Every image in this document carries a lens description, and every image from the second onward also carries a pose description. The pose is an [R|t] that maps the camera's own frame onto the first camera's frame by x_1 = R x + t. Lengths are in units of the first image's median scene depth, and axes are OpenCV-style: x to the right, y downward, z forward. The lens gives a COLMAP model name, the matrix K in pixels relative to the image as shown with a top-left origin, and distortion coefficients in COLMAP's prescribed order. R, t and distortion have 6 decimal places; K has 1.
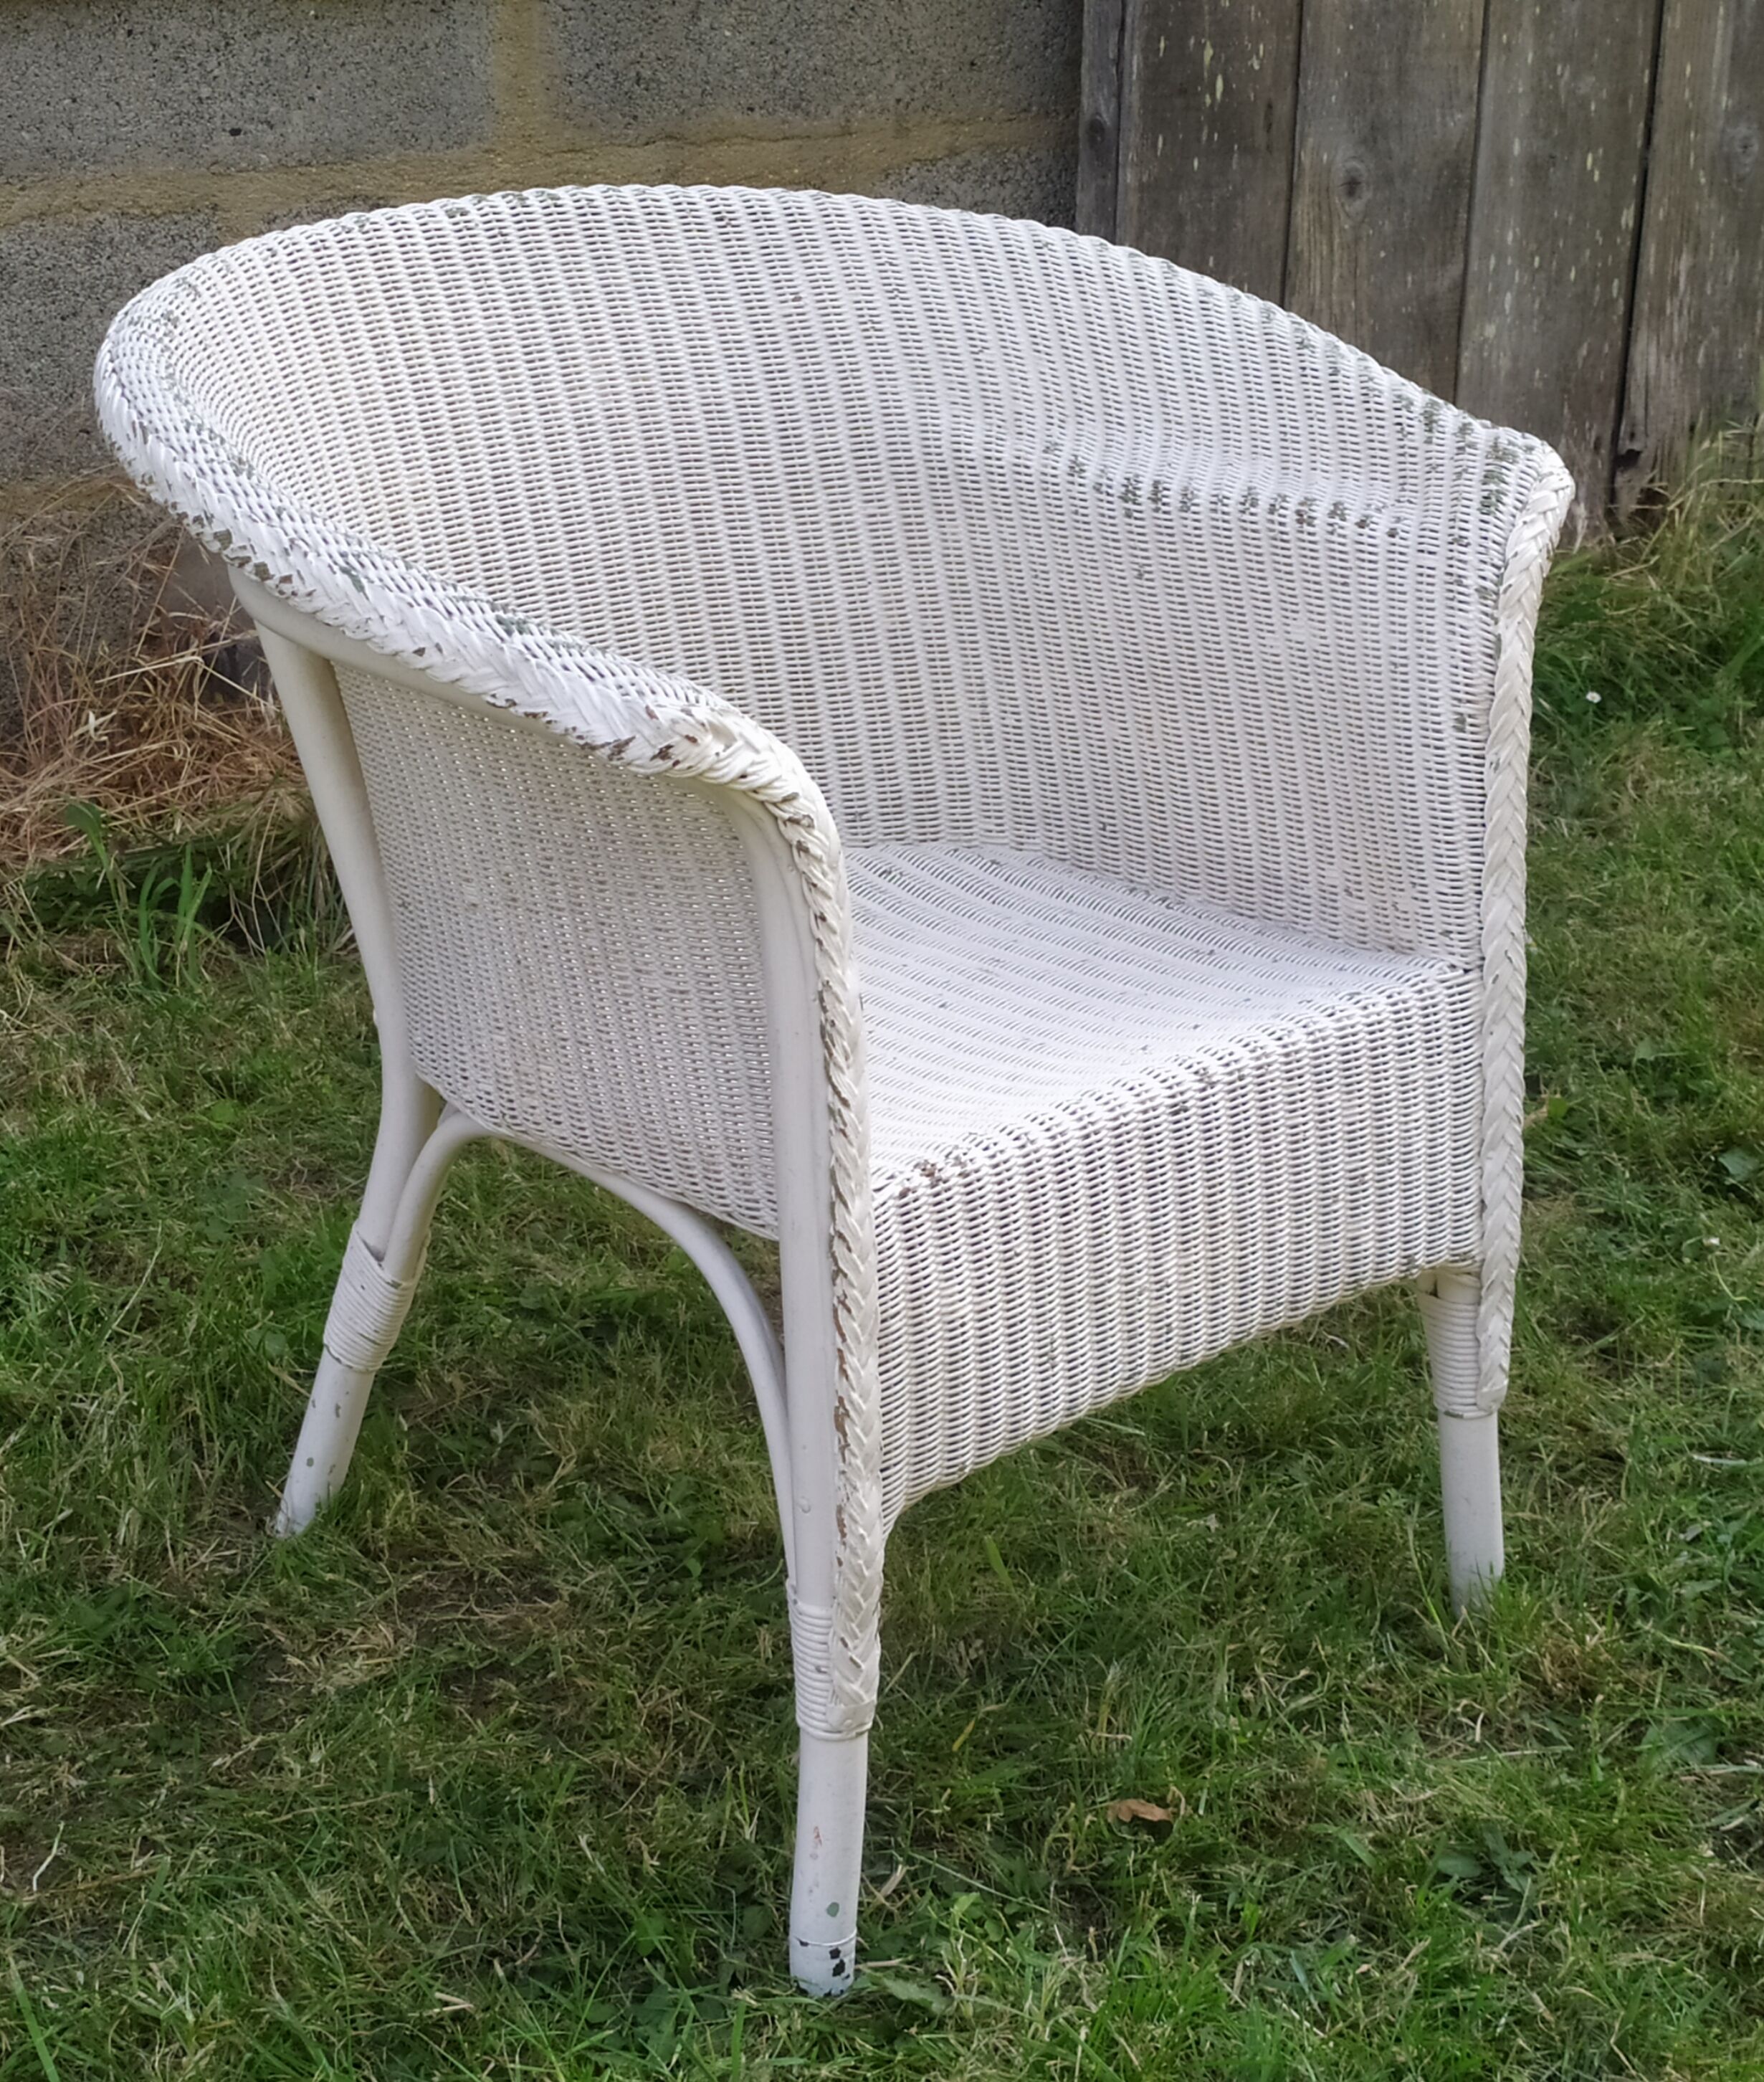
lens RADIAL K [[3775.4, 0, 780.7], [0, 3775.4, 1045.1], [0, 0, 1]] dist [0.041304, 0.152096]
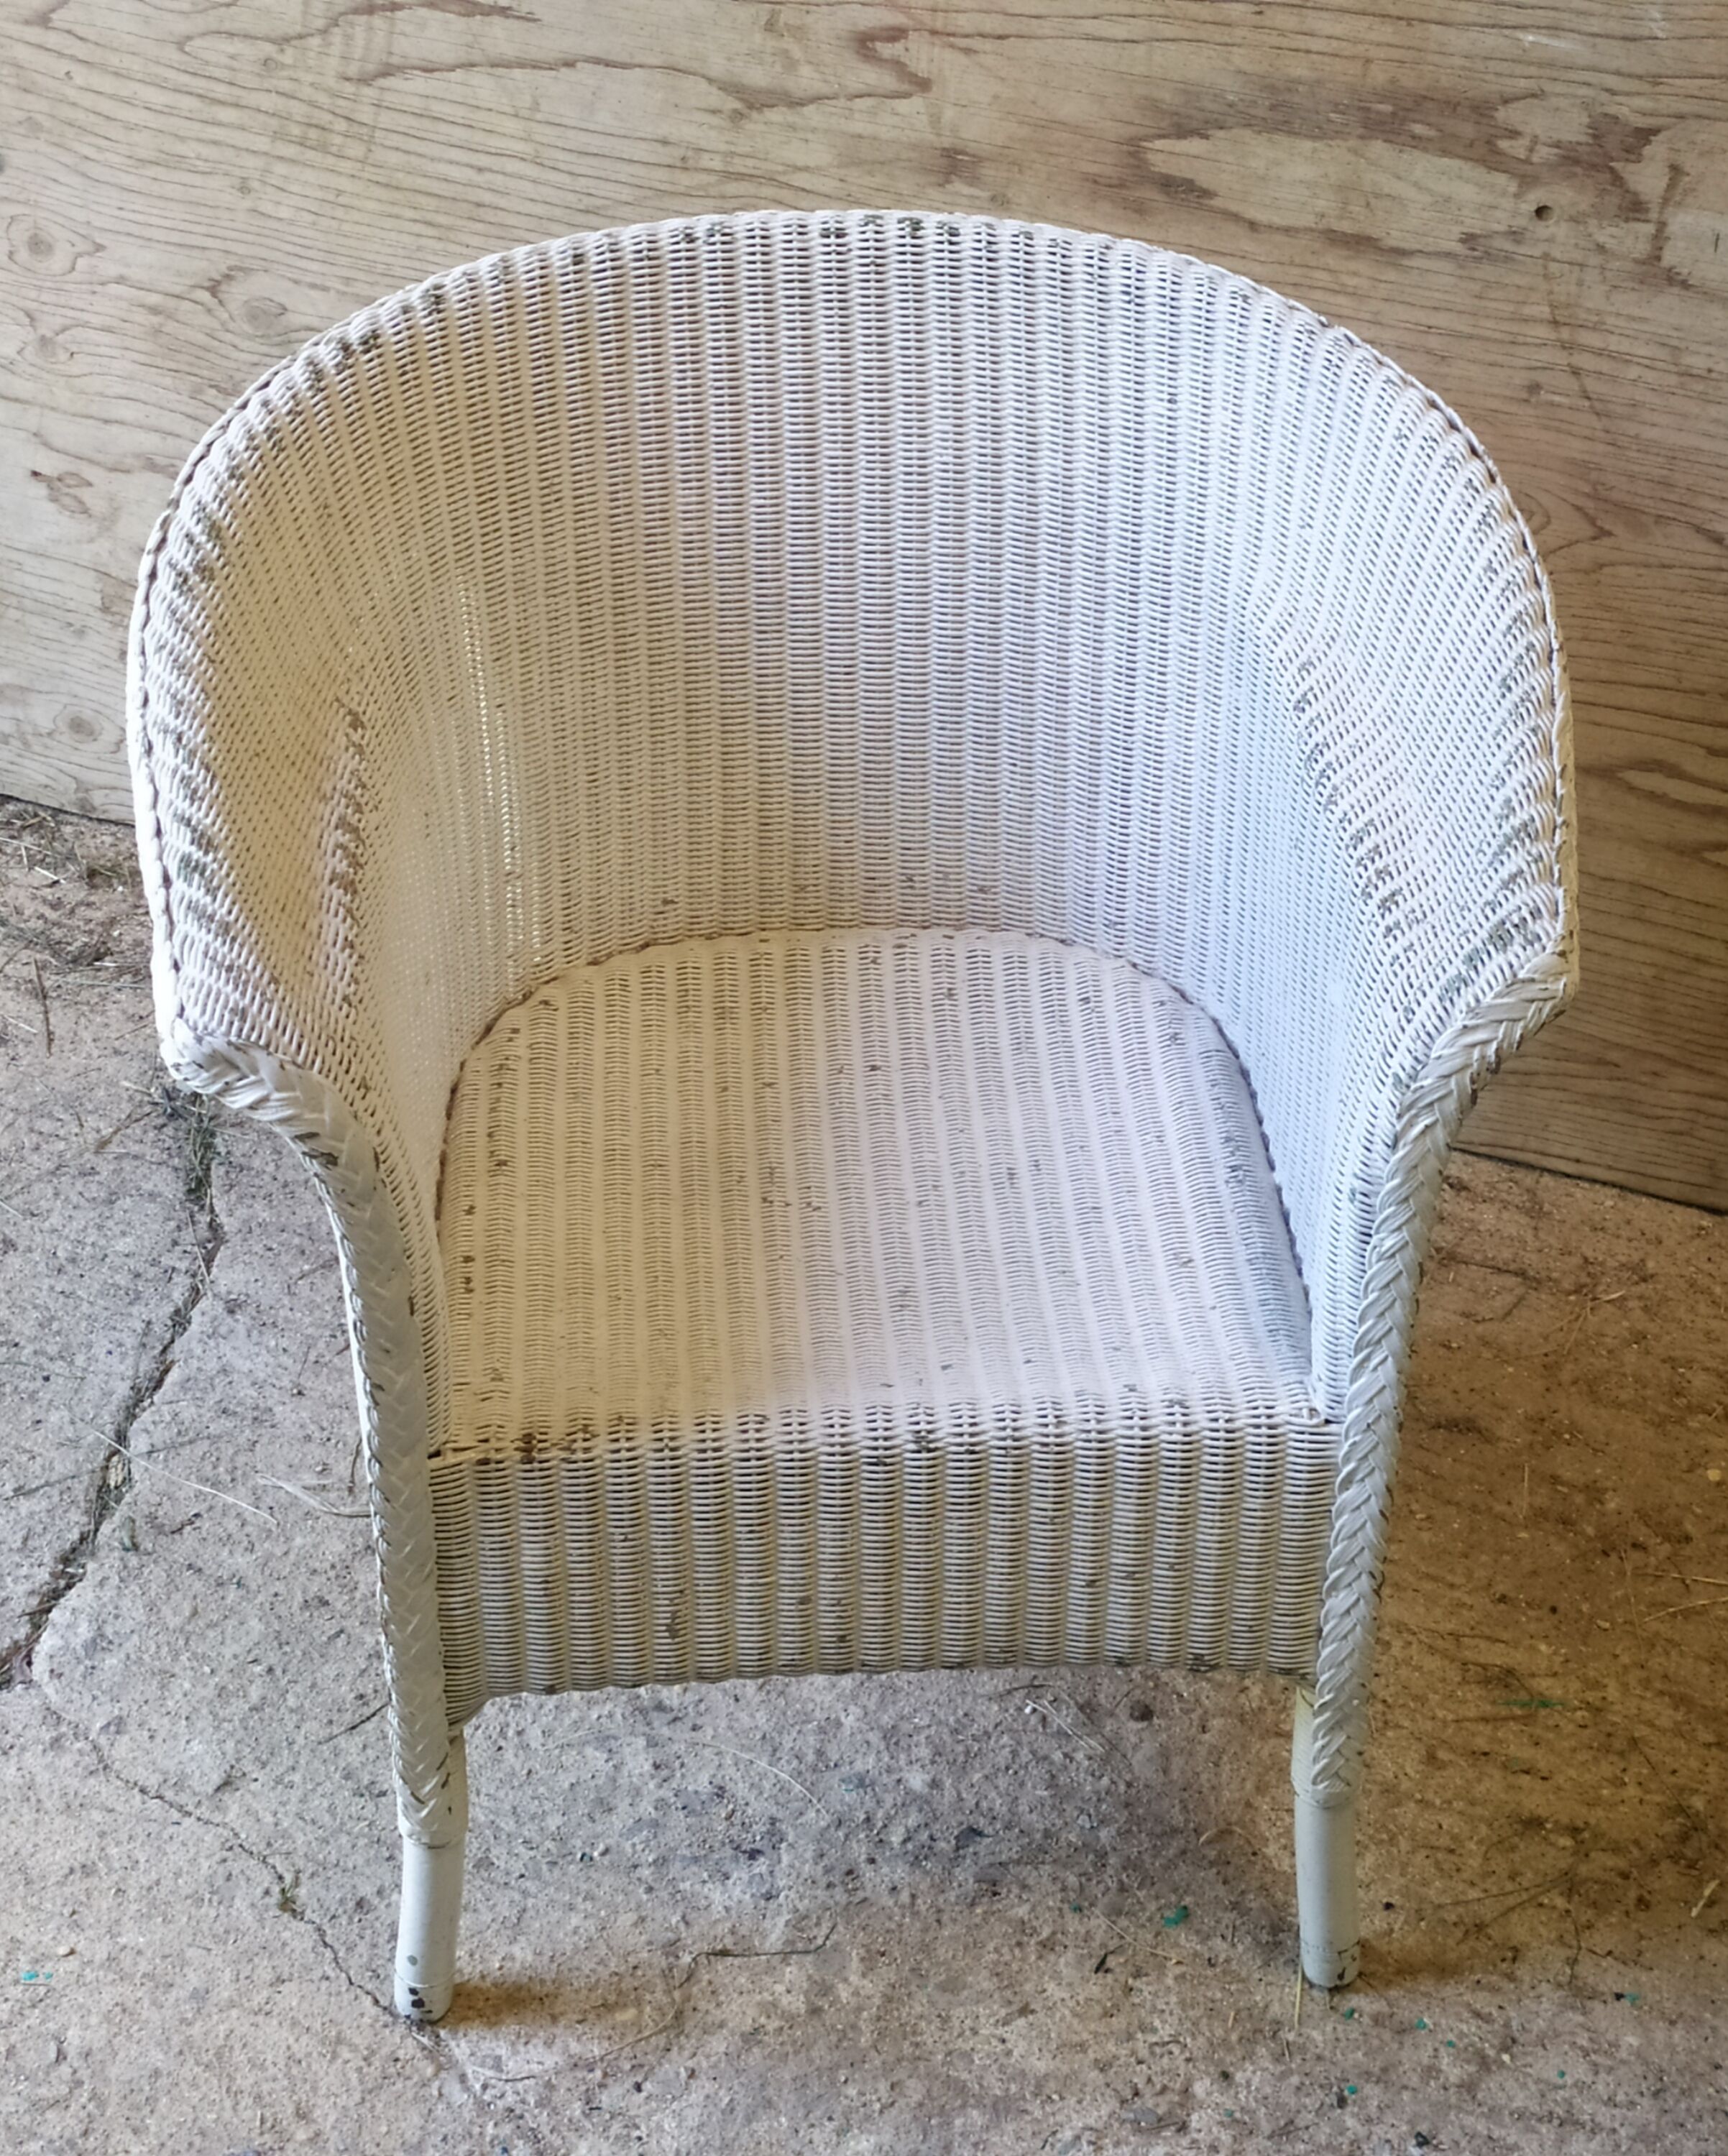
lens RADIAL K [[3751.3, 0, 798.1], [0, 3751.3, 1033.9], [0, 0, 1]] dist [0.038065, 0.103148]
pose [[0.782711, 0.391609, -0.483741, 0.485990], [-0.240249, 0.907103, 0.345606, -0.390836], [0.574146, -0.154292, 0.804084, 0.204246]]
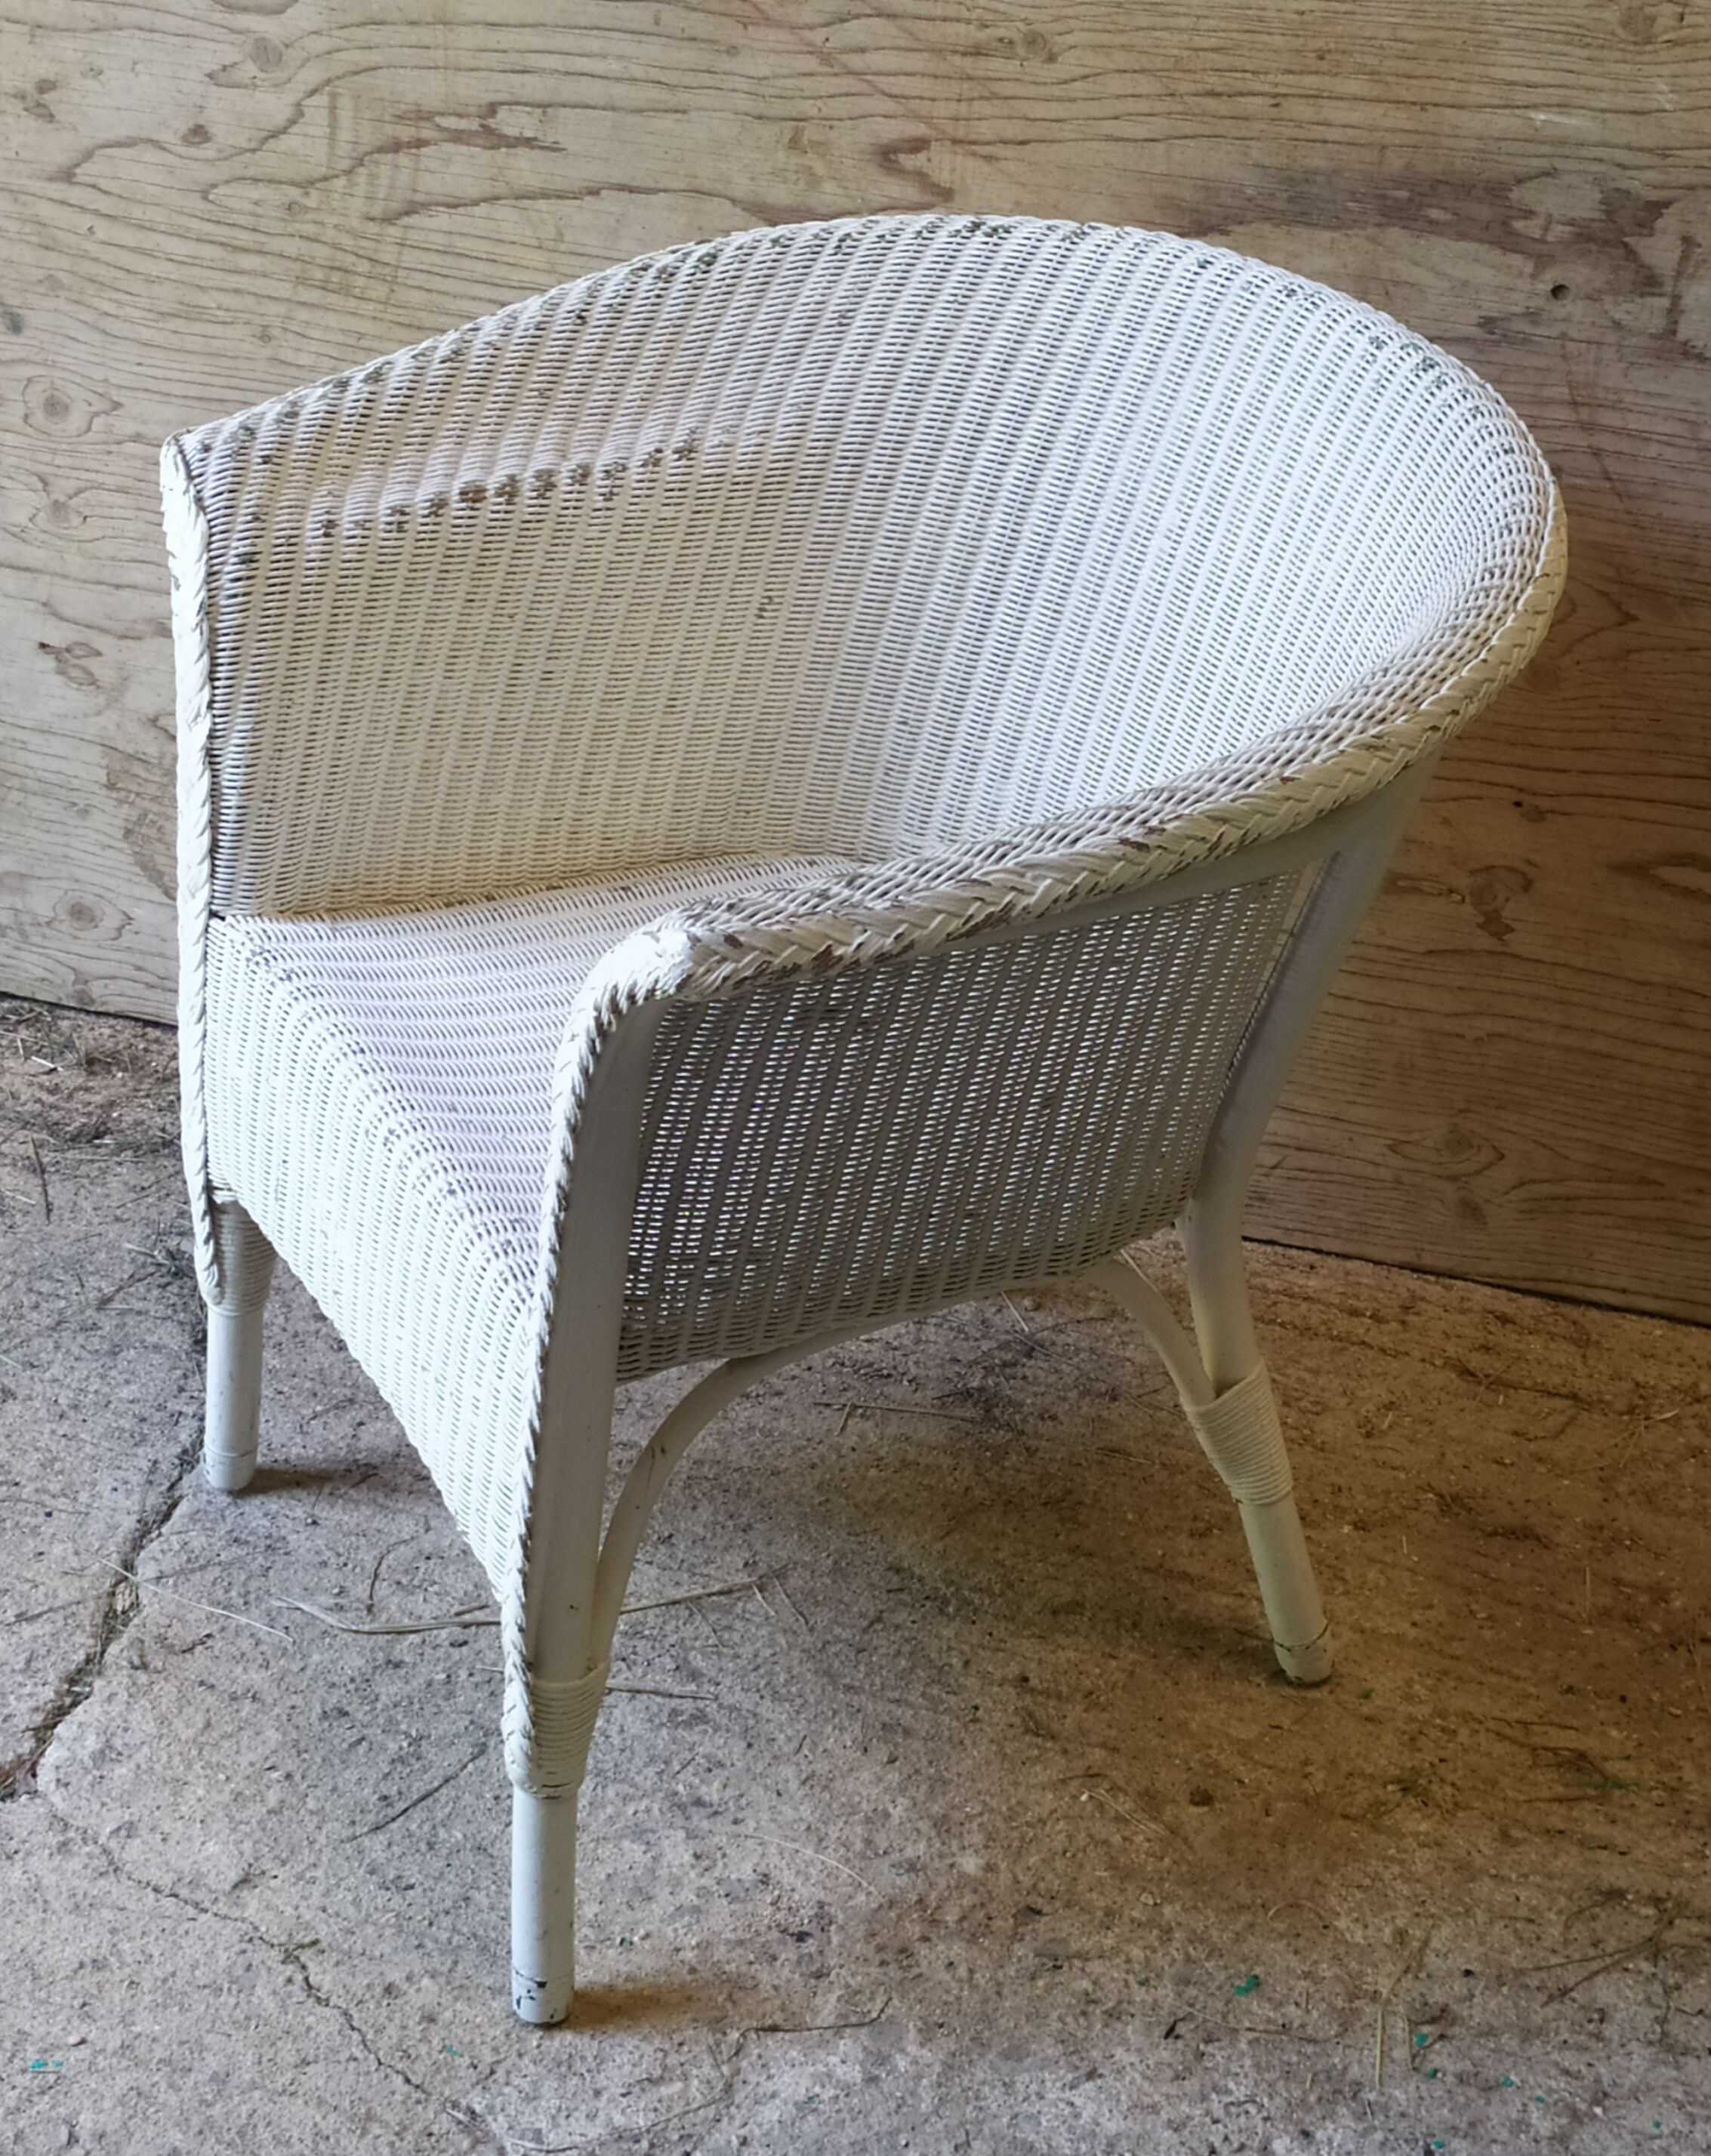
lens RADIAL K [[3942.6, 0, 855.5], [0, 3942.6, 1078.0], [0, 0, 1]] dist [0.018614, 0.225237]
pose [[0.800045, 0.311403, -0.512793, 0.538034], [-0.238703, 0.949397, 0.204123, -0.249058], [0.550408, -0.040902, 0.833893, 0.146170]]
